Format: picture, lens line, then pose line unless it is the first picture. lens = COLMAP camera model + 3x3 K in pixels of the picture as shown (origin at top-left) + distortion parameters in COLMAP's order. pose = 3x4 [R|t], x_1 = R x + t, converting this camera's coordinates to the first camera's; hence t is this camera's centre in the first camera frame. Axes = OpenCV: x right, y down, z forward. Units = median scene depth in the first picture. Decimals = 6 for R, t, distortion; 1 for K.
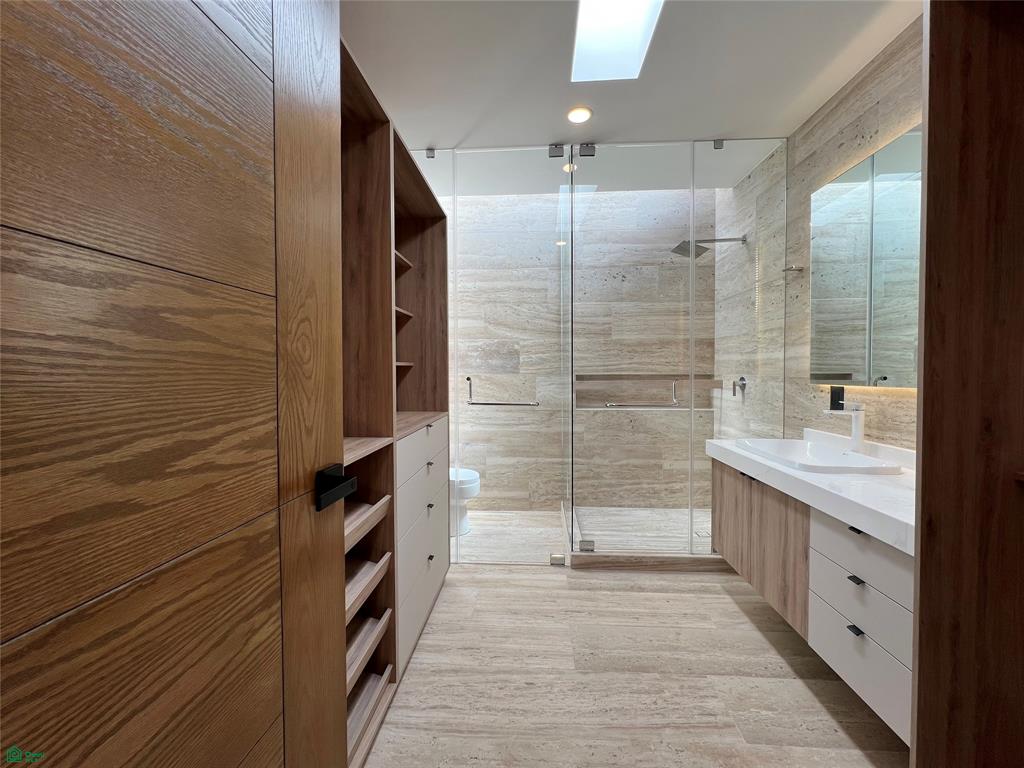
lens RADIAL K [[410.8, 0, 511.9], [0, 410.8, 380.6], [0, 0, 1]] dist [-0.001557, 0.000749]
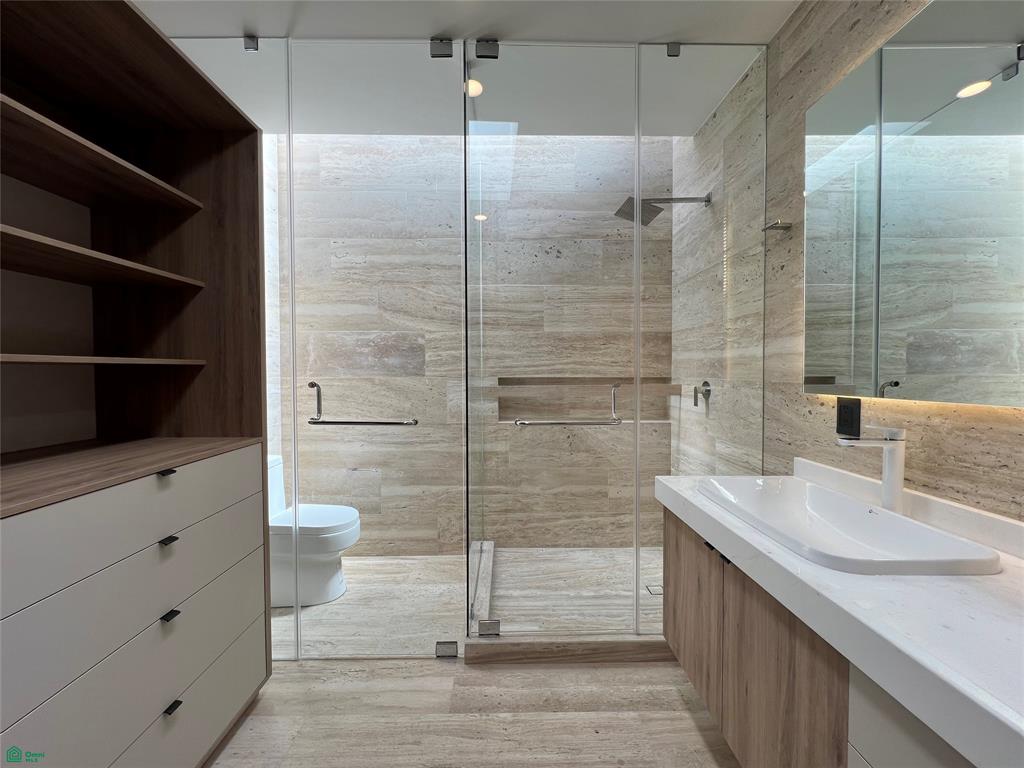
lens RADIAL K [[410.8, 0, 511.9], [0, 410.8, 380.6], [0, 0, 1]] dist [-0.001557, 0.000749]
pose [[0.997189, -0.000202, 0.074933, 0.136823], [0.000393, 0.999997, -0.002533, -0.007600], [-0.074933, 0.002555, 0.997185, 0.251941]]
